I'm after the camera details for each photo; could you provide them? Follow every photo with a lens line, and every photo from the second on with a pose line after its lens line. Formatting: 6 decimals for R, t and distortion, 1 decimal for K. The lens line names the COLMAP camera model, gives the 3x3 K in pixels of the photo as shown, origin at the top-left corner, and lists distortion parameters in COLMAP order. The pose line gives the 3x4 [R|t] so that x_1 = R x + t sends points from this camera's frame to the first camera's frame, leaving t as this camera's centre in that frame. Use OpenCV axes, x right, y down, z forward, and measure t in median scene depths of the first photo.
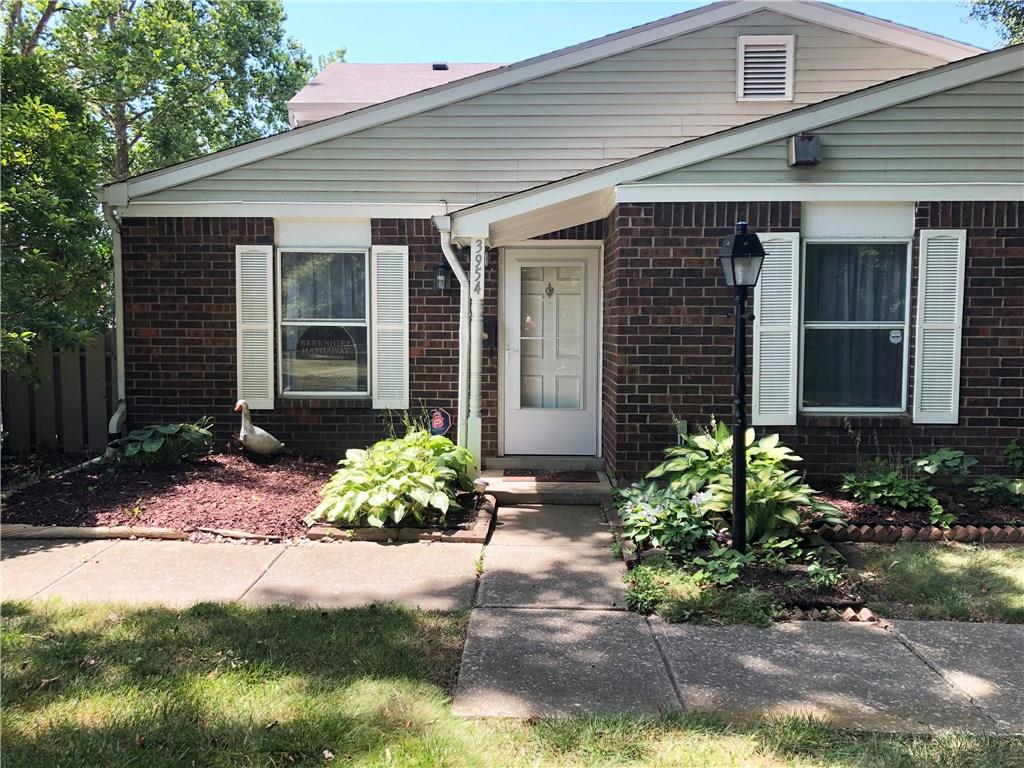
lens RADIAL K [[859.7, 0, 528.4], [0, 859.7, 380.5], [0, 0, 1]] dist [0.057127, -0.073635]
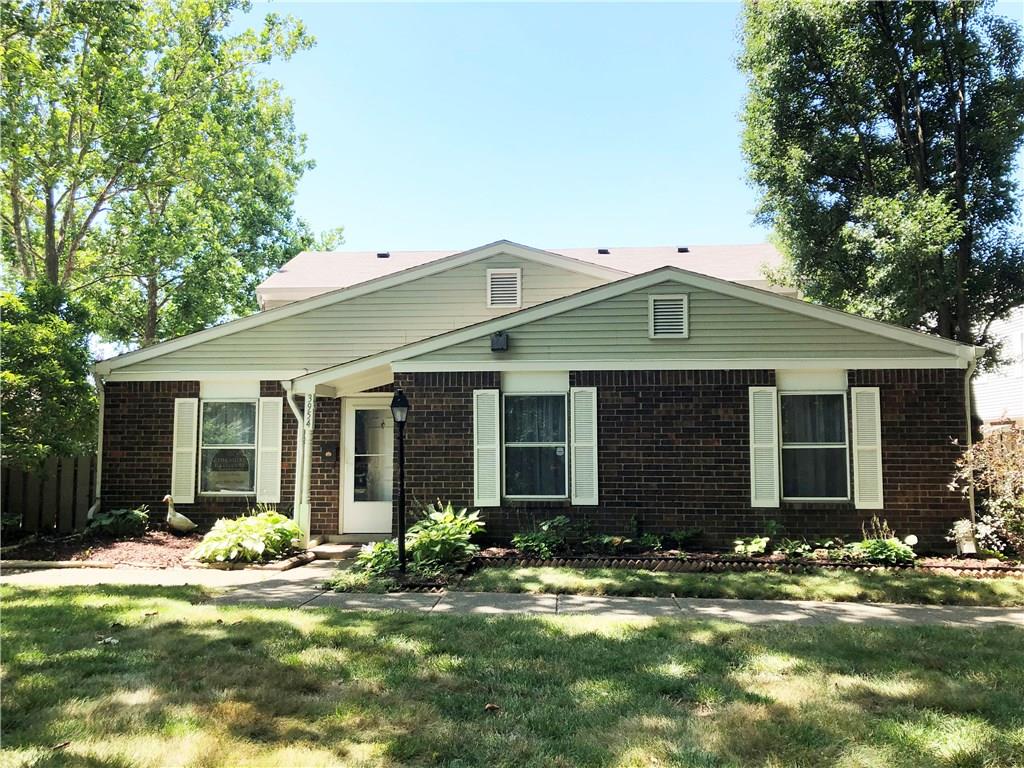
lens RADIAL K [[859.7, 0, 528.4], [0, 859.7, 380.5], [0, 0, 1]] dist [0.057127, -0.073635]
pose [[0.999171, -0.009198, -0.039662, 0.380837], [0.002901, 0.987754, -0.155993, 0.062485], [0.040611, 0.155748, 0.986962, -0.558383]]
